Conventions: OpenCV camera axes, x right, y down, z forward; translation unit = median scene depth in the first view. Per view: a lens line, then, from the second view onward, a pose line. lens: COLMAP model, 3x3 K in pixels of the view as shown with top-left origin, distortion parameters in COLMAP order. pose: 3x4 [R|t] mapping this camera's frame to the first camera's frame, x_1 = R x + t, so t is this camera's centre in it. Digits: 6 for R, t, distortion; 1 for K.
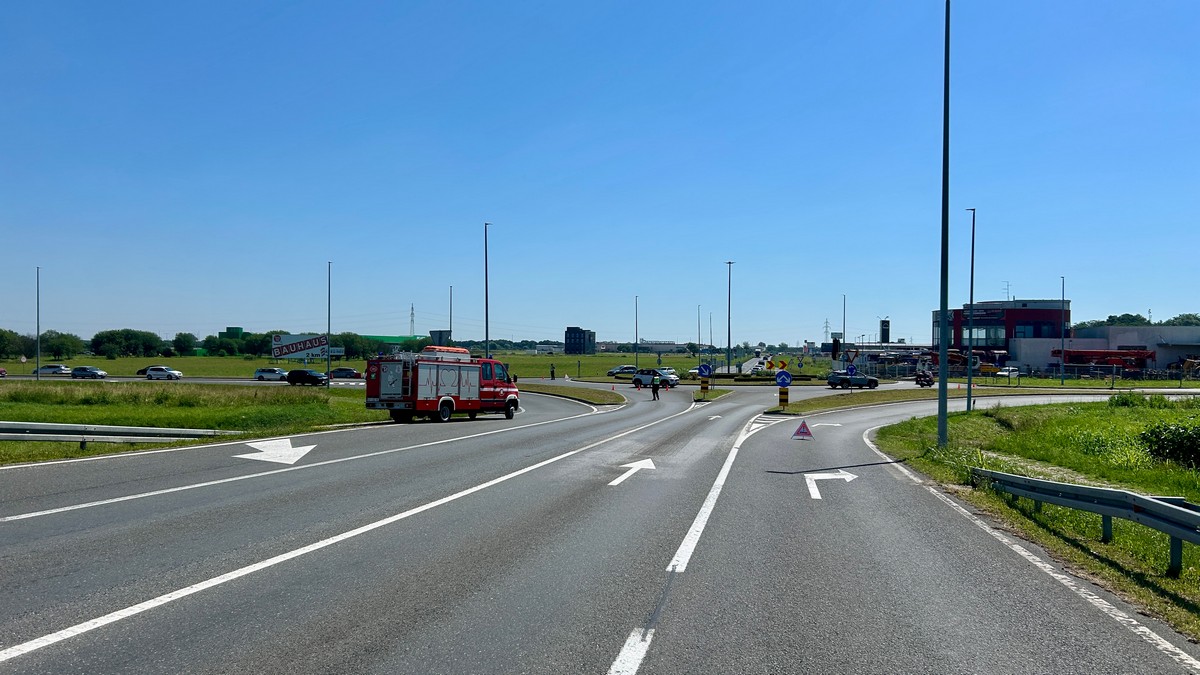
lens RADIAL K [[887.9, 0, 600.0], [0, 887.9, 337.5], [0, 0, 1]] dist [0.003846, -0.002377]
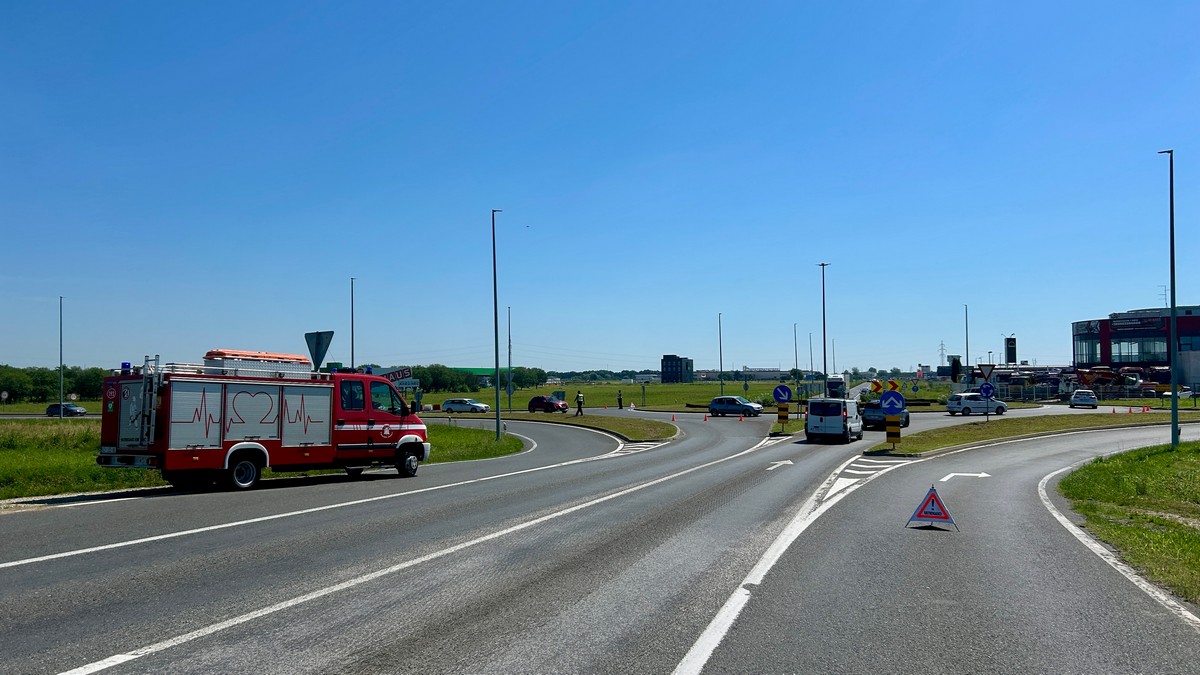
lens RADIAL K [[887.9, 0, 600.0], [0, 887.9, 337.5], [0, 0, 1]] dist [0.003846, -0.002377]
pose [[0.992891, -0.024710, -0.116431, 0.028092], [0.020748, 0.999168, -0.035124, 0.006913], [0.117202, 0.032459, 0.992577, 0.128427]]
